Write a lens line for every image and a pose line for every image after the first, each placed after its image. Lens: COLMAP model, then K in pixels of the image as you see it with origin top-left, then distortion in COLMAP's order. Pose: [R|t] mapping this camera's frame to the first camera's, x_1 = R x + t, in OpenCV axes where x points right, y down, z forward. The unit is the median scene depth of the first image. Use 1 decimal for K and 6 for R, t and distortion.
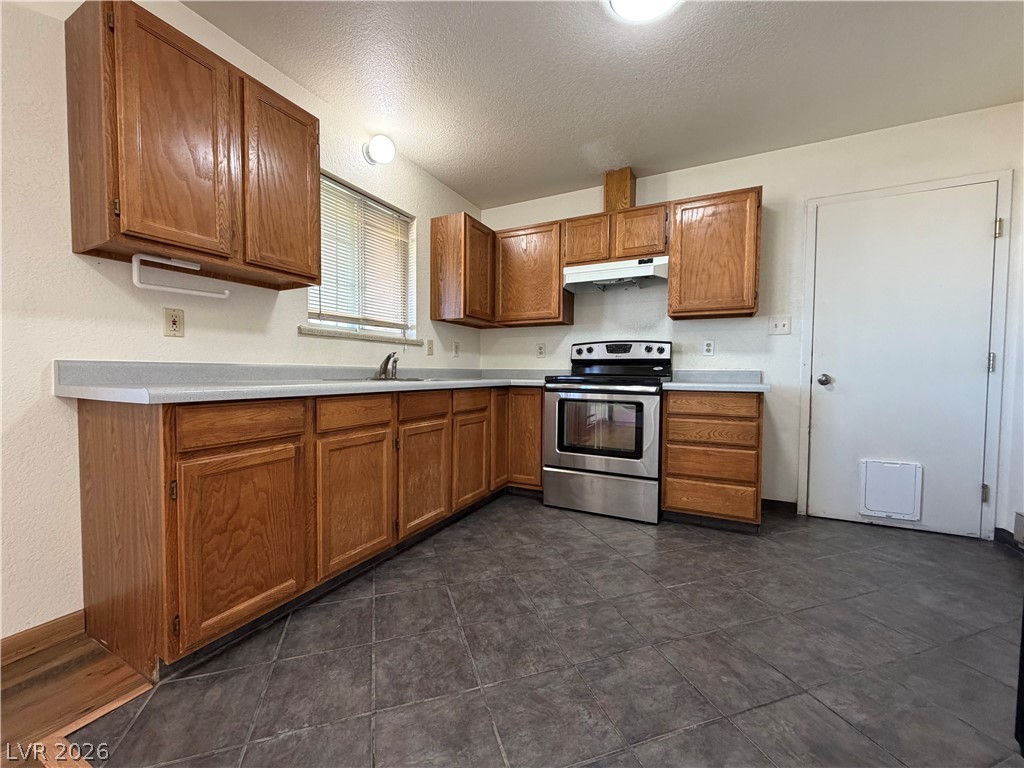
lens RADIAL K [[407.1, 0, 507.5], [0, 407.1, 385.9], [0, 0, 1]] dist [0.001229, 0.000065]
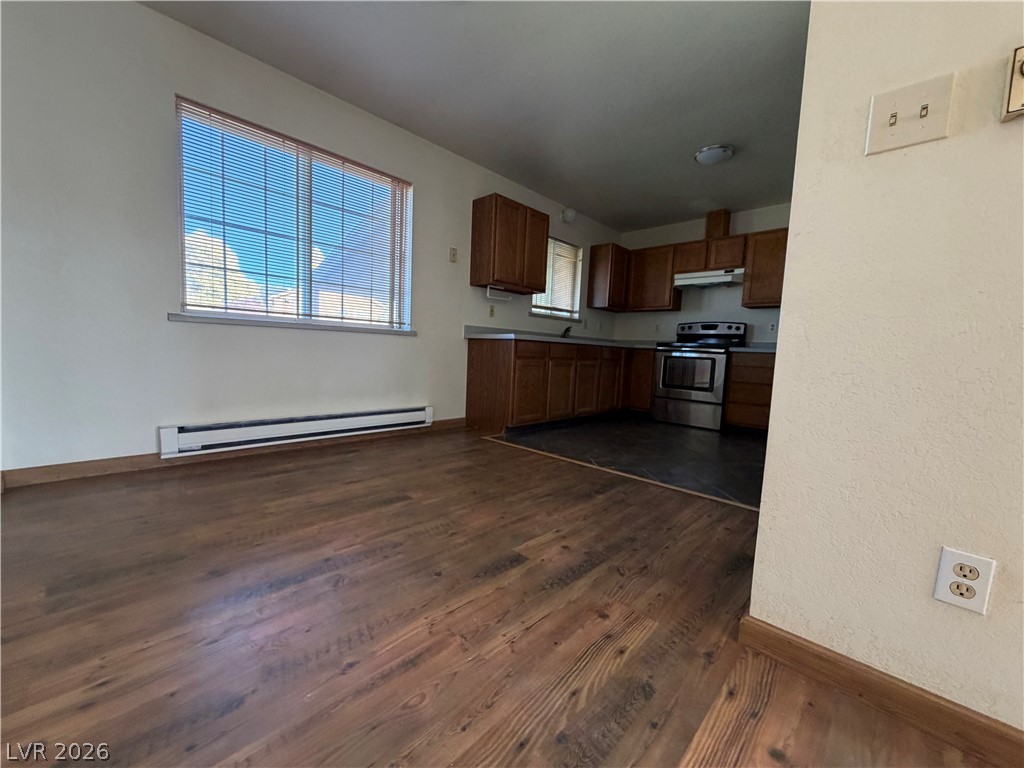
lens RADIAL K [[407.1, 0, 507.5], [0, 407.1, 385.9], [0, 0, 1]] dist [0.001229, 0.000065]
pose [[0.956533, 0.060986, -0.285177, -0.005510], [-0.047272, 0.997381, 0.054736, 0.089717], [0.287768, -0.038876, 0.956911, -0.764180]]
